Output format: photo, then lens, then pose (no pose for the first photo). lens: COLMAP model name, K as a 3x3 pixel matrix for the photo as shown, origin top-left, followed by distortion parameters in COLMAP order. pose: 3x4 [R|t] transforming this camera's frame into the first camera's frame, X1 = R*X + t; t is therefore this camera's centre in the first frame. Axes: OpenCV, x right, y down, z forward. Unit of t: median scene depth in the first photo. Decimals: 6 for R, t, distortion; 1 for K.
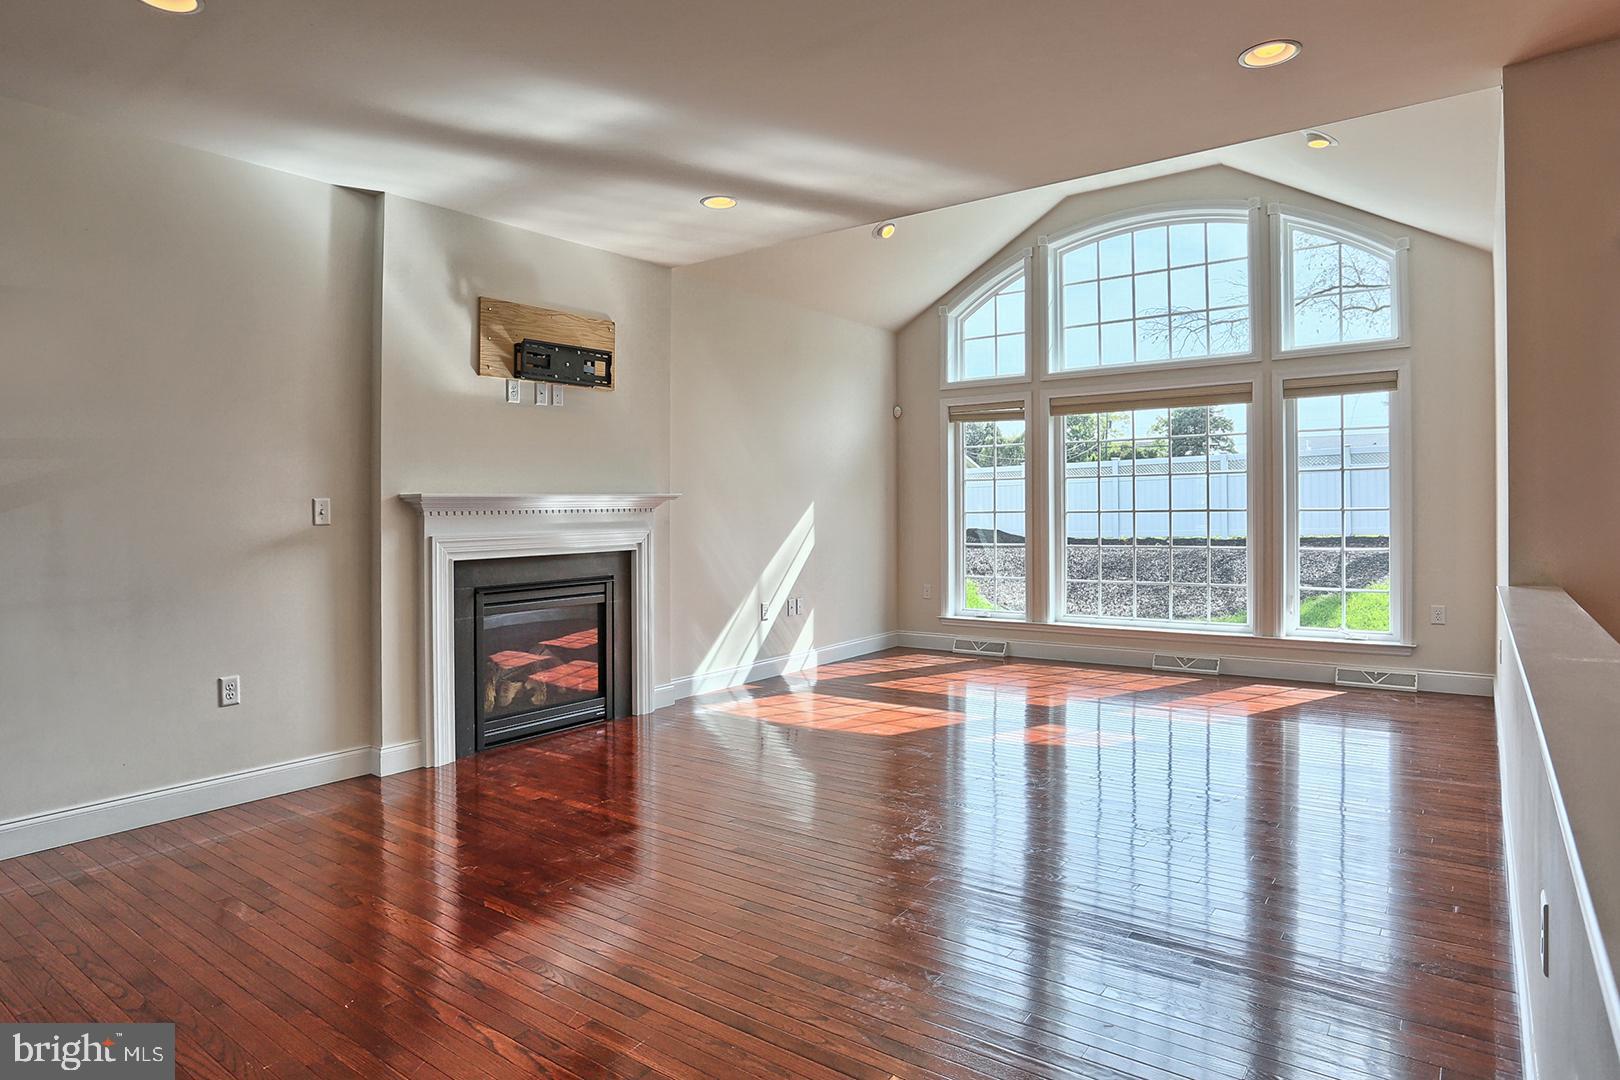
lens RADIAL K [[879.0, 0, 809.8], [0, 879.0, 511.5], [0, 0, 1]] dist [-0.057667, -0.000076]
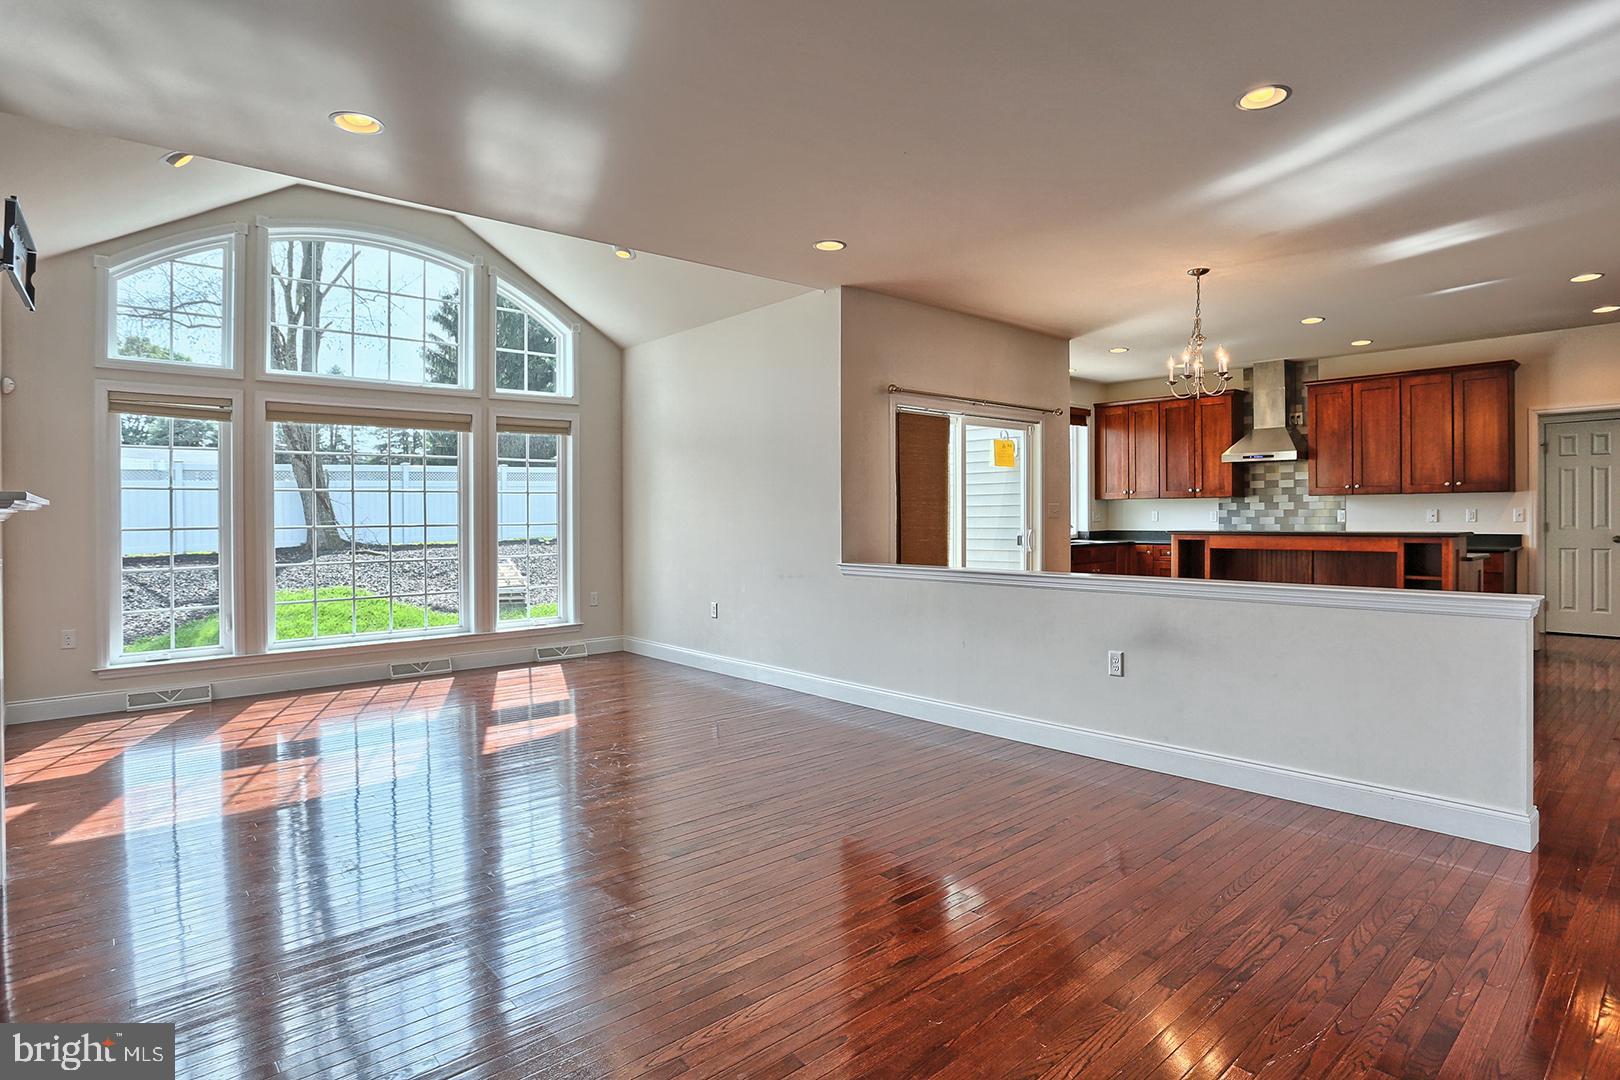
lens RADIAL K [[863.2, 0, 810.0], [0, 863.2, 540.0], [0, 0, 1]] dist [-0.047336, -0.000016]
pose [[0.221280, -0.017566, 0.975052, -0.433112], [0.005582, 0.999844, 0.016746, 0.001056], [-0.975194, 0.001737, 0.221343, 0.262748]]
